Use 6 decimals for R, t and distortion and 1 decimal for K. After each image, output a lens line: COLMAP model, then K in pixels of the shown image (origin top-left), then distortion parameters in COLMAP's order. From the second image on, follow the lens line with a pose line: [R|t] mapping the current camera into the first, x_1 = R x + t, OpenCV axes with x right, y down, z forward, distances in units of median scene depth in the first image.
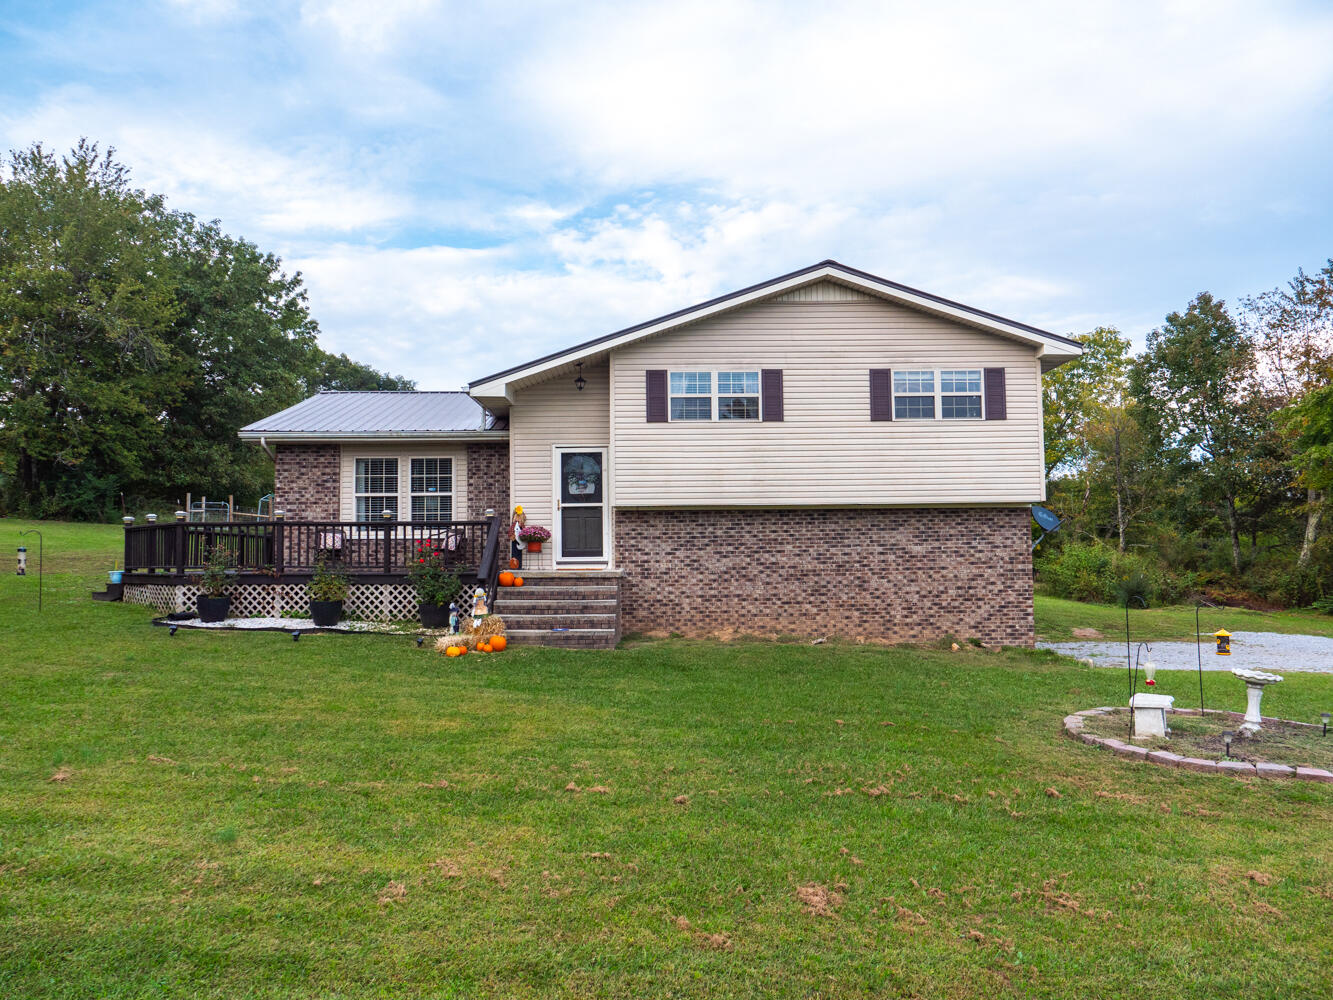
lens RADIAL K [[958.6, 0, 665.7], [0, 958.6, 493.3], [0, 0, 1]] dist [-0.026465, 0.017495]
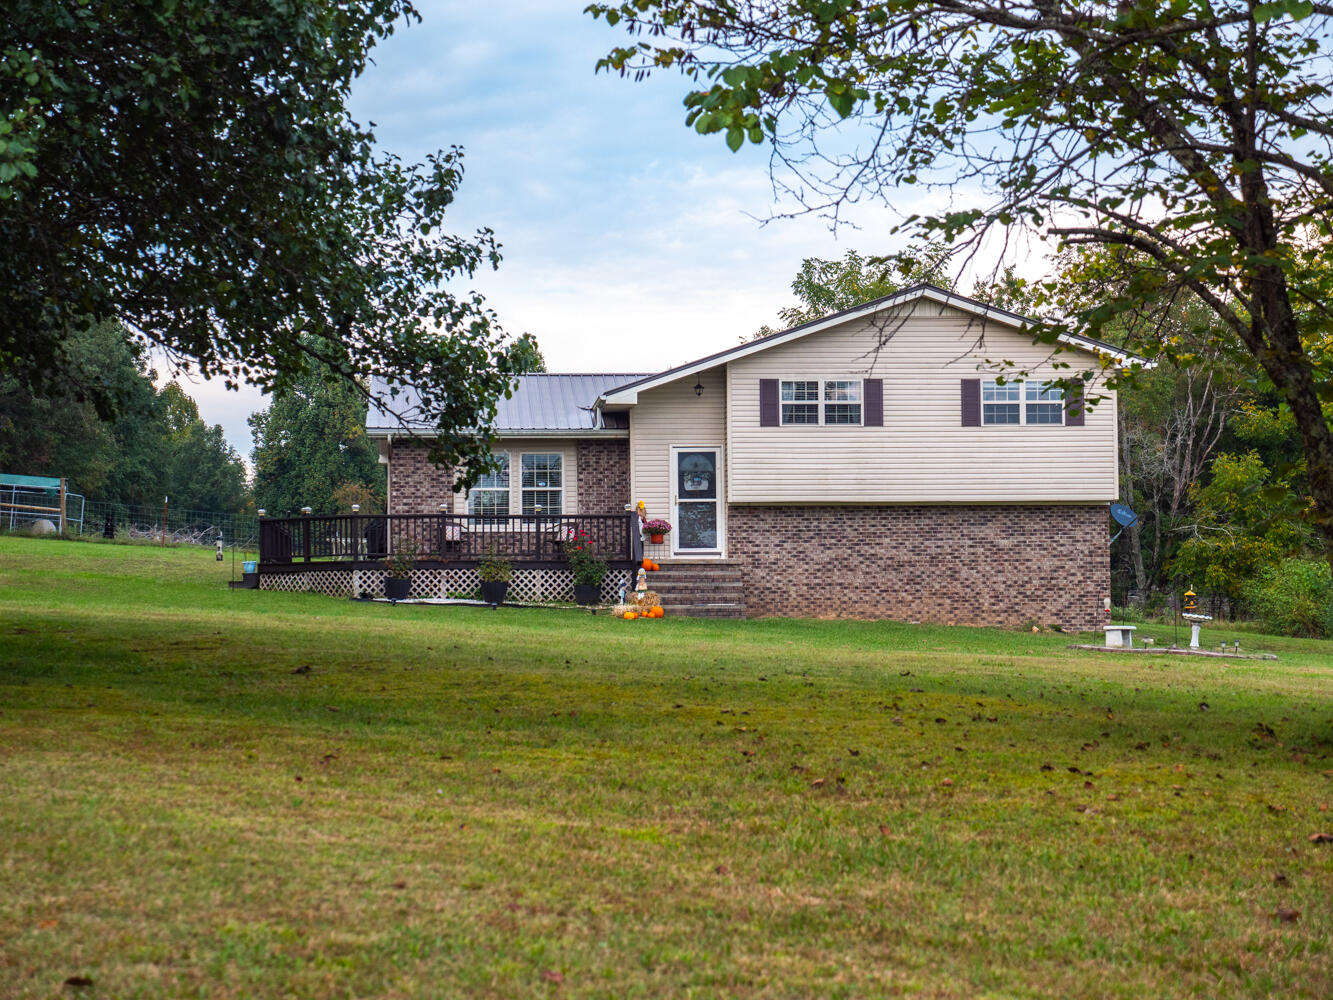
lens RADIAL K [[2720.4, 0, 667.1], [0, 2720.4, 493.4], [0, 0, 1]] dist [0.190632, 0.000000]
pose [[0.998039, 0.005343, 0.062368, -0.316509], [-0.006413, 0.999835, 0.016977, -0.048409], [-0.062267, -0.017344, 0.997909, -2.090762]]
